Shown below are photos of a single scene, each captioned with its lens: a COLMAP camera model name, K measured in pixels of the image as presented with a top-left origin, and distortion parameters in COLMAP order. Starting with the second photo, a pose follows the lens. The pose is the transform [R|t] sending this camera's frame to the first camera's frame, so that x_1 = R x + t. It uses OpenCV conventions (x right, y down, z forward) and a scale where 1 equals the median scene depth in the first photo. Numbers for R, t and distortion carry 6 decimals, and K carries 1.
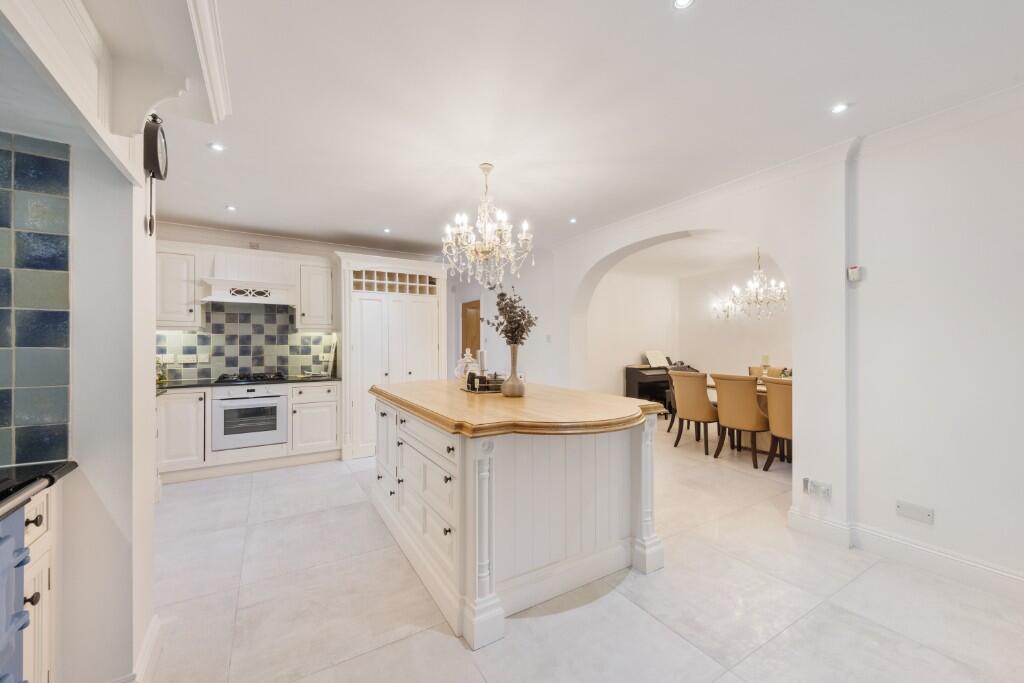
lens RADIAL K [[402.9, 0, 507.7], [0, 402.9, 342.5], [0, 0, 1]] dist [0.015832, -0.000002]
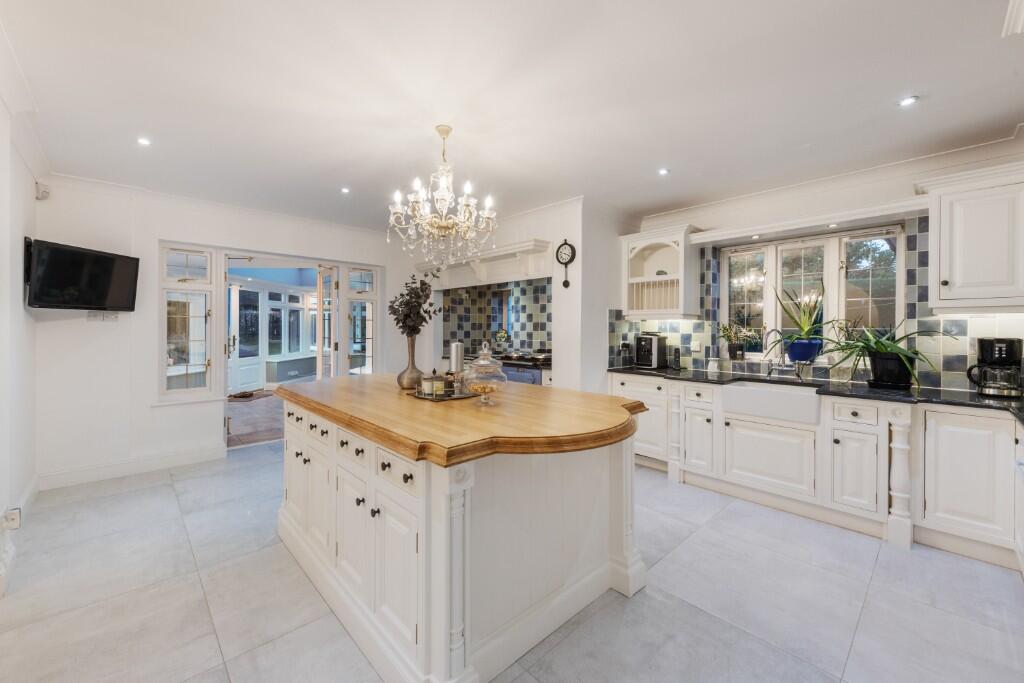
lens RADIAL K [[402.9, 0, 512.6], [0, 402.9, 332.6], [0, 0, 1]] dist [0.015832, -0.000002]
pose [[-0.977366, -0.000945, -0.211555, -0.426214], [-0.000886, 1.000000, -0.000376, 0.001129], [0.211555, -0.000180, -0.977366, 1.771402]]
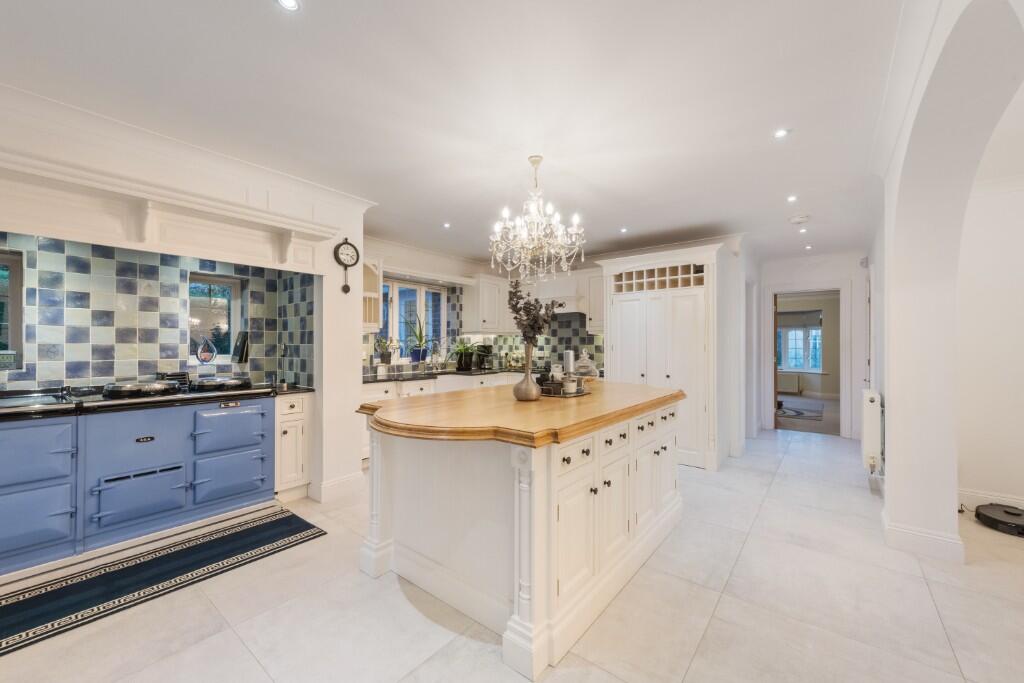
lens RADIAL K [[402.9, 0, 507.9], [0, 402.9, 343.0], [0, 0, 1]] dist [0.015832, -0.000002]
pose [[0.346996, 0.001519, -0.937865, 0.500936], [0.006597, 0.999970, 0.004061, -0.005809], [0.937843, -0.007596, 0.346975, 0.364044]]
